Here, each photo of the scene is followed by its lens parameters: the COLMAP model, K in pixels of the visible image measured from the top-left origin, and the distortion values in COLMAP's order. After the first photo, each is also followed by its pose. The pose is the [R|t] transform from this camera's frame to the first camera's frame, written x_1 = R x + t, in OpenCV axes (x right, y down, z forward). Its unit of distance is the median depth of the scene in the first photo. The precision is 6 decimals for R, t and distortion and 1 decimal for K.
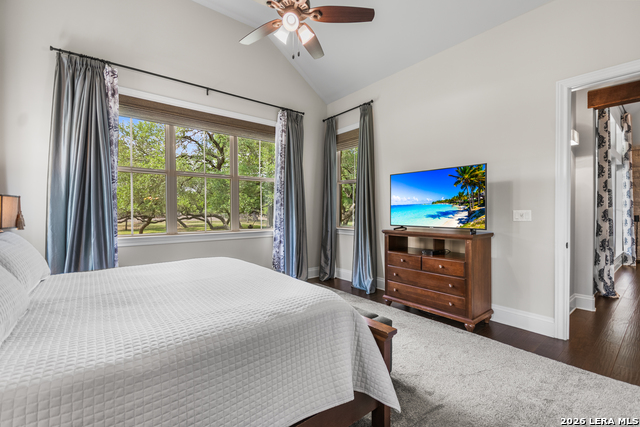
lens RADIAL K [[282.8, 0, 323.5], [0, 282.8, 211.7], [0, 0, 1]] dist [0.002988, -0.000588]
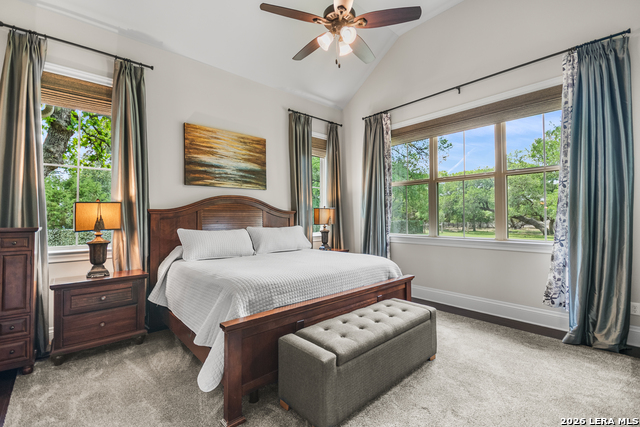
lens RADIAL K [[282.8, 0, 323.5], [0, 282.8, 211.7], [0, 0, 1]] dist [0.002988, -0.000588]
pose [[0.057839, -0.014343, -0.998223, 0.575280], [0.001708, 0.999897, -0.014268, -0.001521], [0.998324, -0.000879, 0.057857, 0.548417]]
